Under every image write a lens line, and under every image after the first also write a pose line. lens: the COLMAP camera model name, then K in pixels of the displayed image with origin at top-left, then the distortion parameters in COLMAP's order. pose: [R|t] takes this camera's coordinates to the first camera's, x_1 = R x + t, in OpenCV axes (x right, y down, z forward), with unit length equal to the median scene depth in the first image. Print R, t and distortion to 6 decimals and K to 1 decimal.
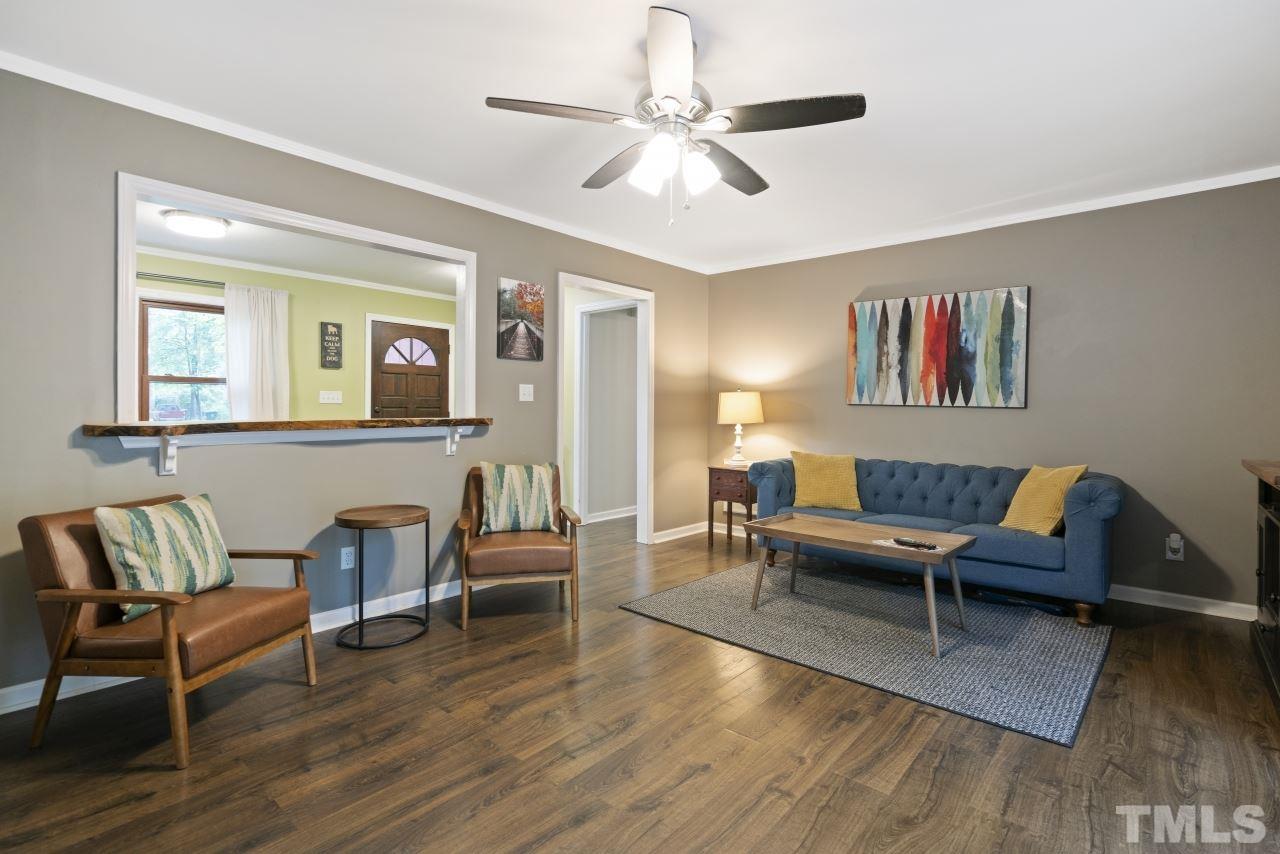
lens RADIAL K [[602.1, 0, 645.7], [0, 602.1, 411.2], [0, 0, 1]] dist [-0.008819, 0.001107]
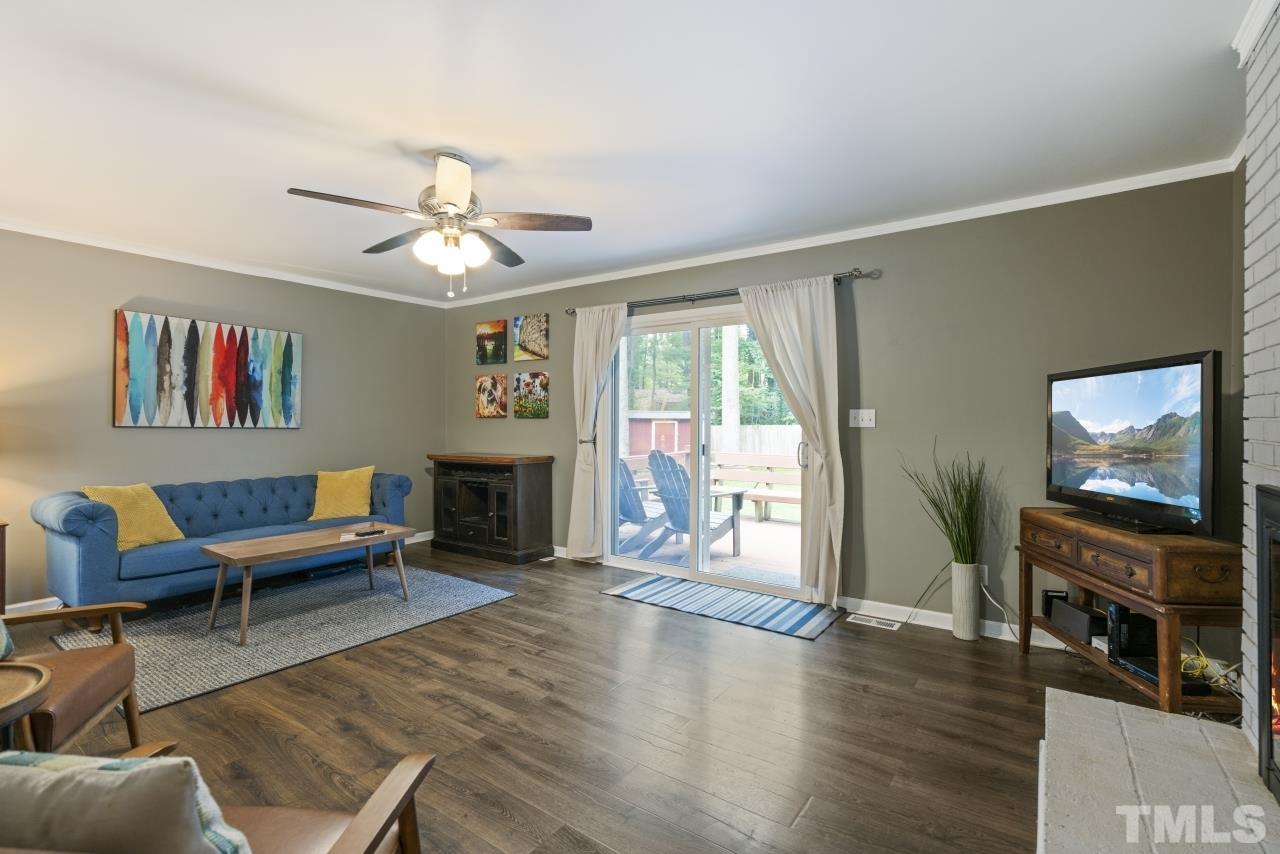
lens RADIAL K [[584.4, 0, 643.9], [0, 584.4, 421.8], [0, 0, 1]] dist [-0.003176, -0.000216]
pose [[-0.106004, -0.007682, 0.994336, -0.677569], [0.003115, 0.999963, 0.008057, -0.026474], [-0.994361, 0.003951, -0.105976, 0.390384]]
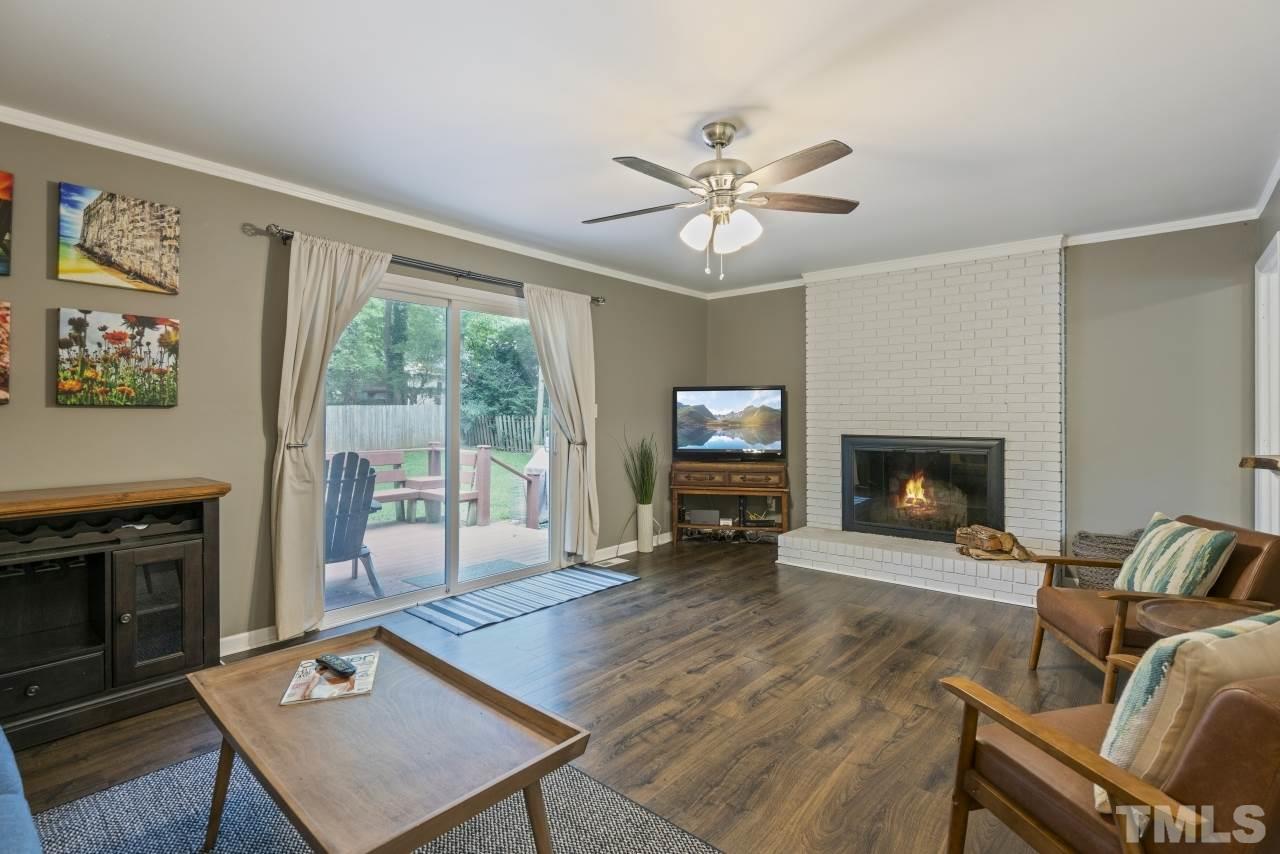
lens RADIAL K [[602.1, 0, 645.7], [0, 602.1, 411.2], [0, 0, 1]] dist [-0.008819, 0.001107]
pose [[-0.999862, -0.008005, -0.014555, 0.112658], [-0.008032, 0.999966, 0.001766, -0.026284], [0.014541, 0.001883, -0.999893, 1.184225]]
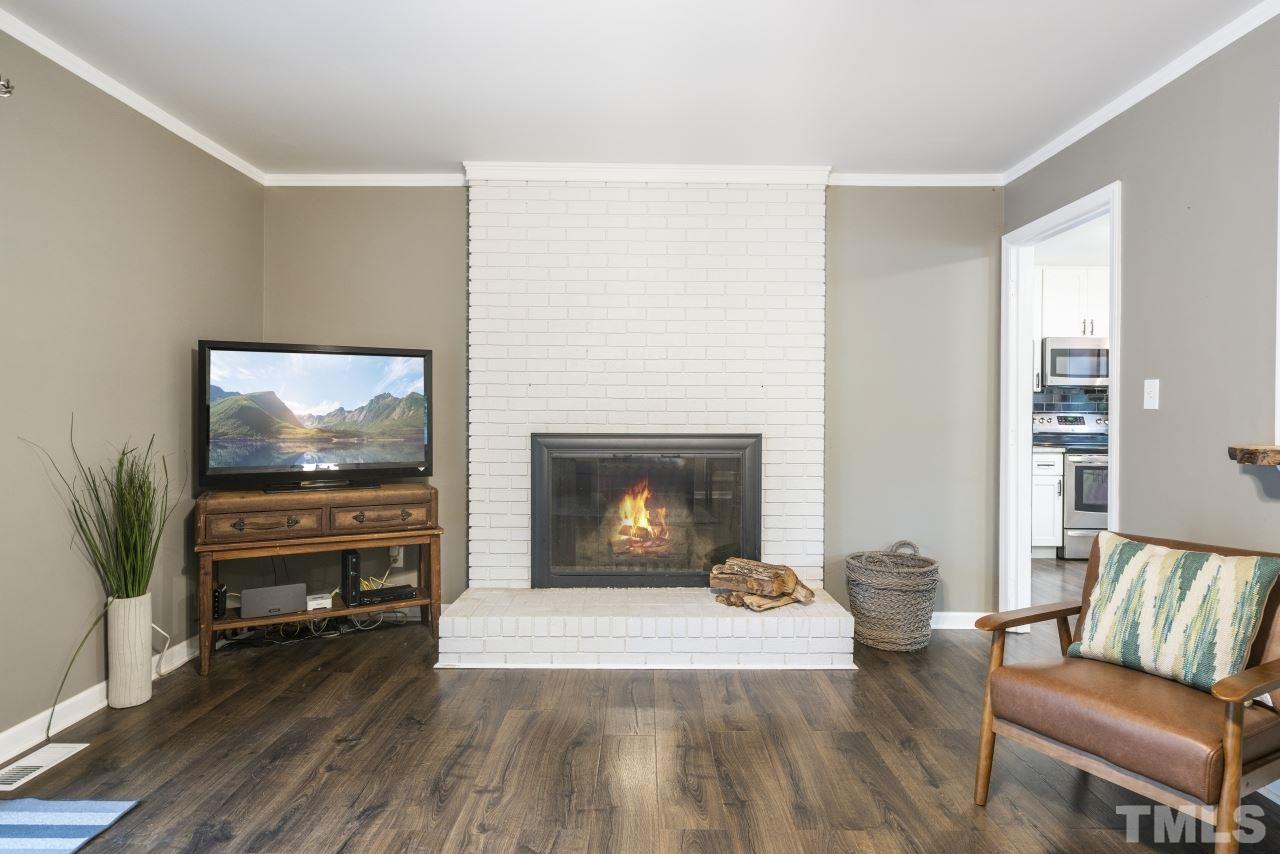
lens RADIAL K [[686.3, 0, 642.3], [0, 686.3, 418.2], [0, 0, 1]] dist [0.003183, 0.001184]
pose [[-0.752473, -0.009249, -0.658558, 0.160500], [-0.014820, 0.999886, 0.002891, -0.002046], [0.658456, 0.011935, -0.752524, 0.686795]]
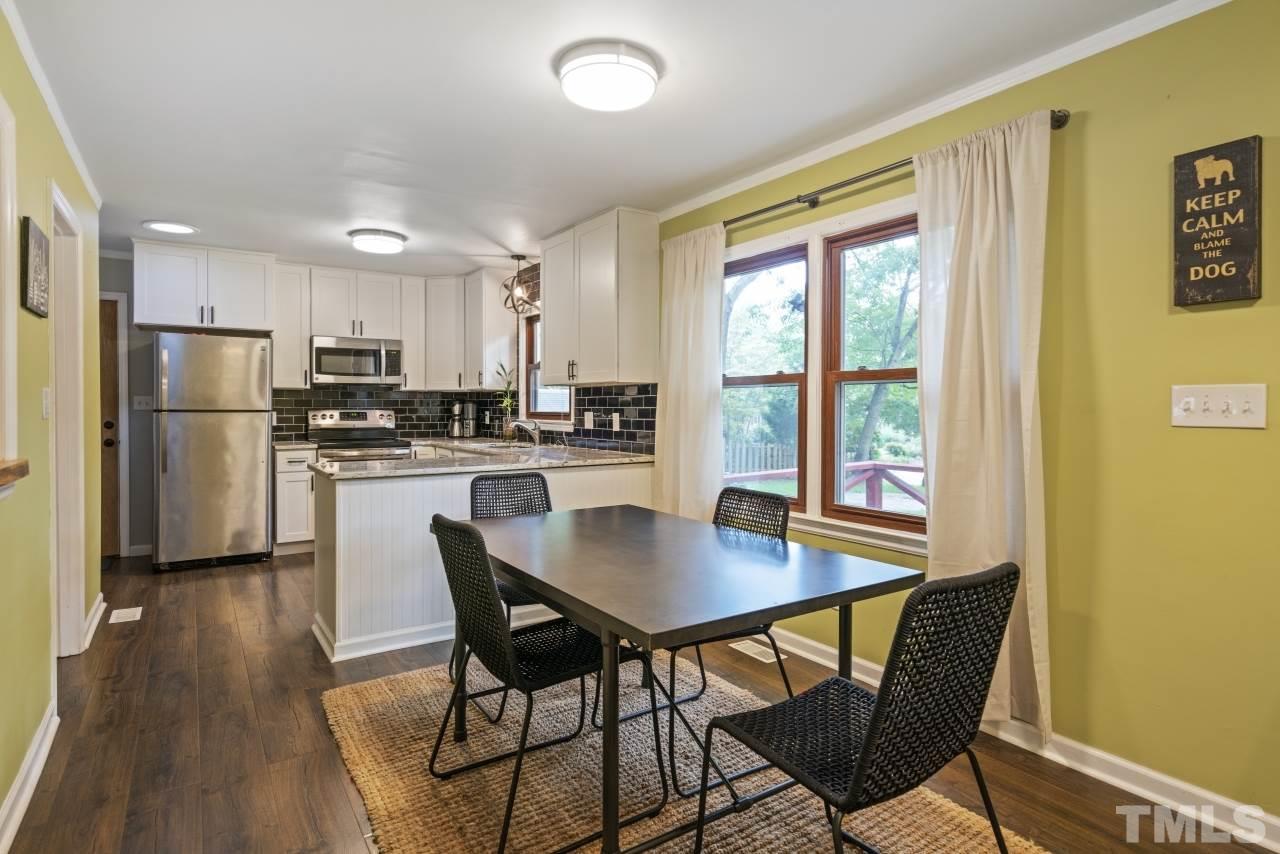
lens RADIAL K [[682.0, 0, 643.7], [0, 682.0, 410.2], [0, 0, 1]] dist [0.003092, 0.000437]
pose [[-0.260801, 0.000507, -0.965392, -0.200304], [-0.007494, 0.999969, 0.002549, -0.029338], [0.965364, 0.007899, -0.260789, 1.219303]]
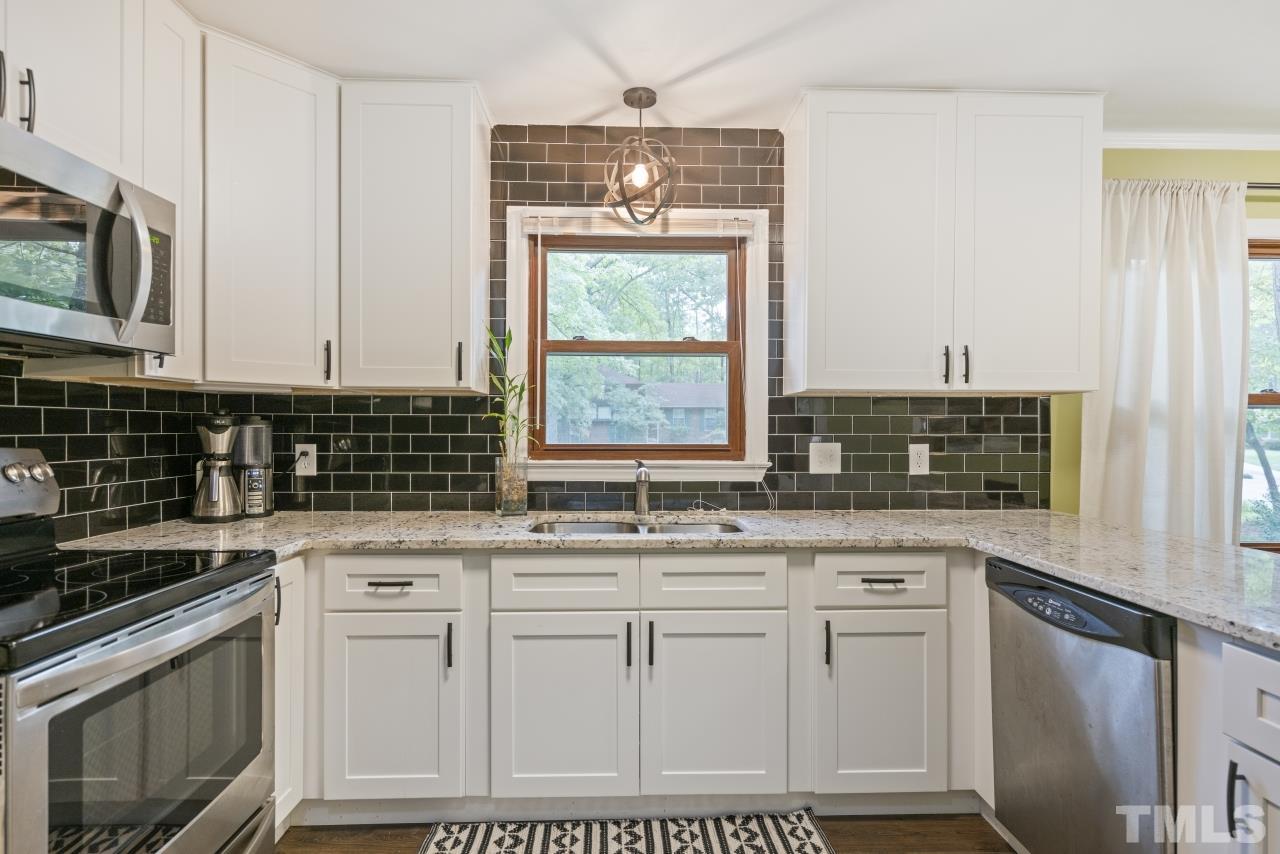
lens RADIAL K [[652.7, 0, 636.6], [0, 652.7, 429.7], [0, 0, 1]] dist [0.001987, 0.001395]
pose [[0.681968, -0.005336, -0.731363, -1.034238], [-0.002783, 0.999947, -0.009891, -0.028055], [0.731377, 0.008781, 0.681917, 0.218558]]
